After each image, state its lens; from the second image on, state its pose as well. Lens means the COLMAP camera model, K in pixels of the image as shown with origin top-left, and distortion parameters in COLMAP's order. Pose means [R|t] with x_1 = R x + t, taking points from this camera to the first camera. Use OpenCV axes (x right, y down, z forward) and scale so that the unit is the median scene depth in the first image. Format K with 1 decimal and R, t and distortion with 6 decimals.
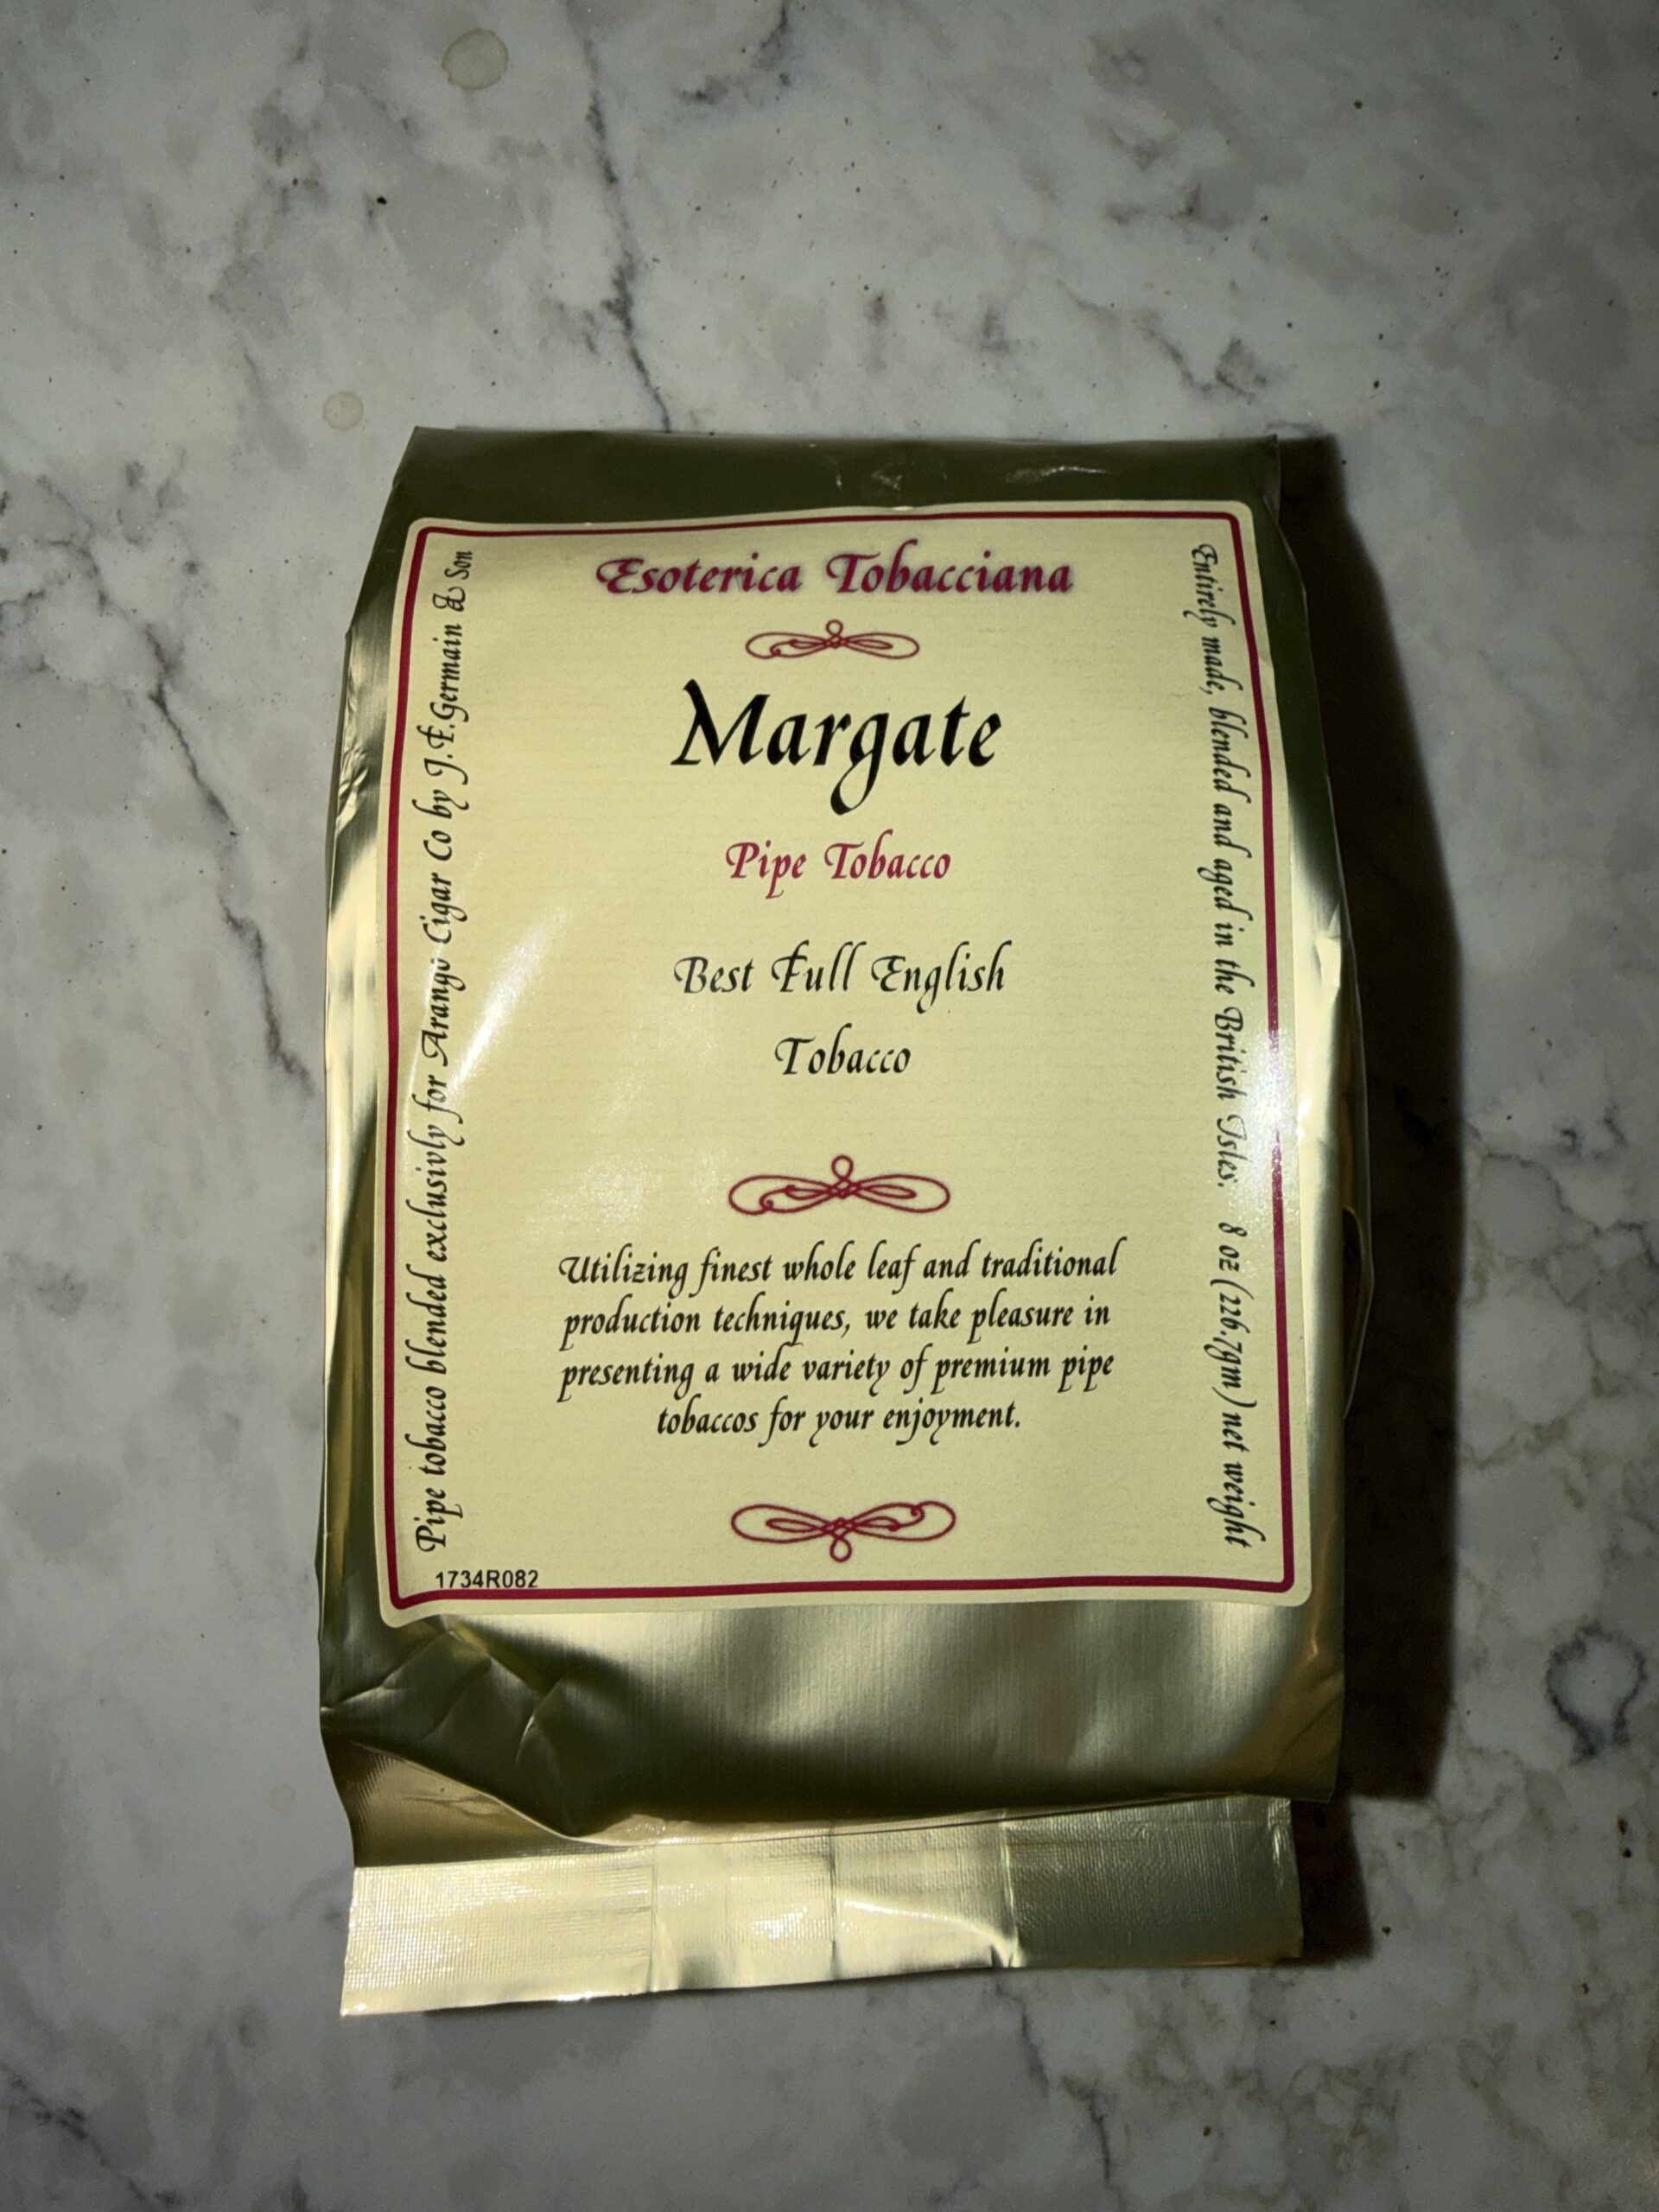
lens RADIAL K [[1546.9, 0, 829.5], [0, 1546.9, 1106.0], [0, 0, 1]] dist [0.023781, 0.000900]
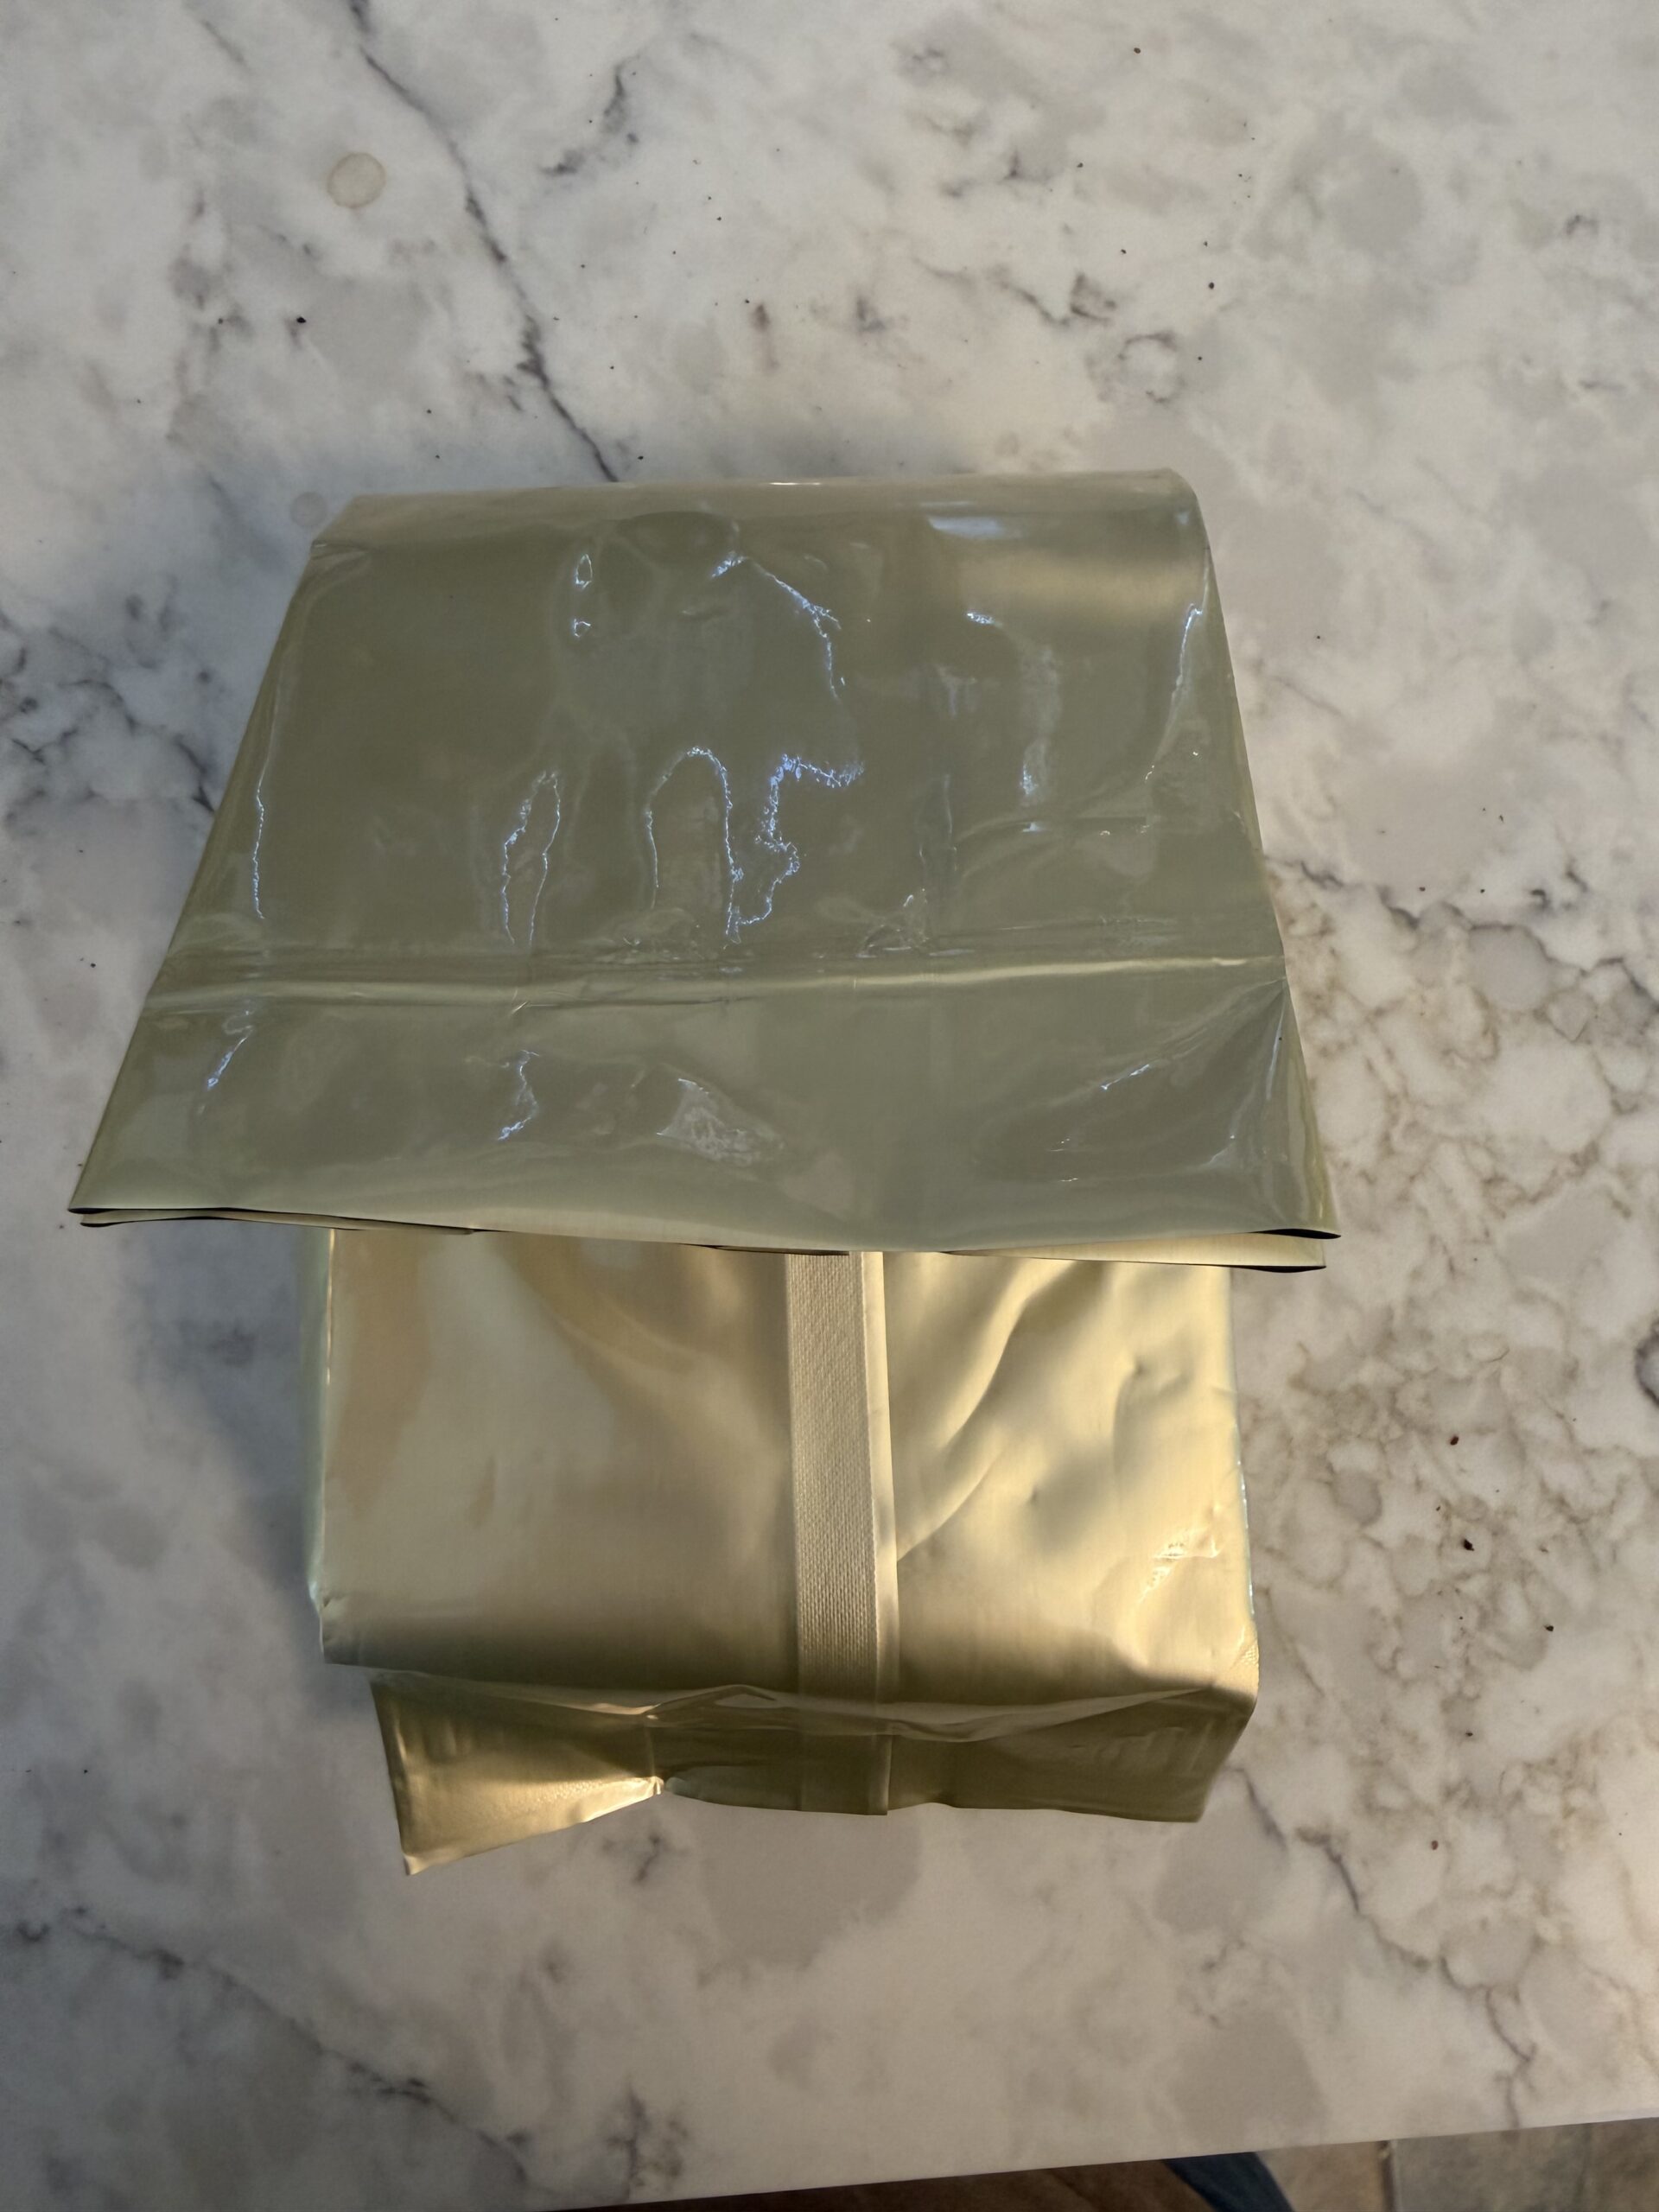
lens RADIAL K [[1548.2, 0, 829.5], [0, 1548.2, 1106.0], [0, 0, 1]] dist [-0.002806, -0.001354]
pose [[0.971823, -0.230834, -0.047706, 0.001112], [0.233340, 0.970774, 0.056131, -0.013952], [0.033355, -0.065681, 0.997283, -0.120582]]
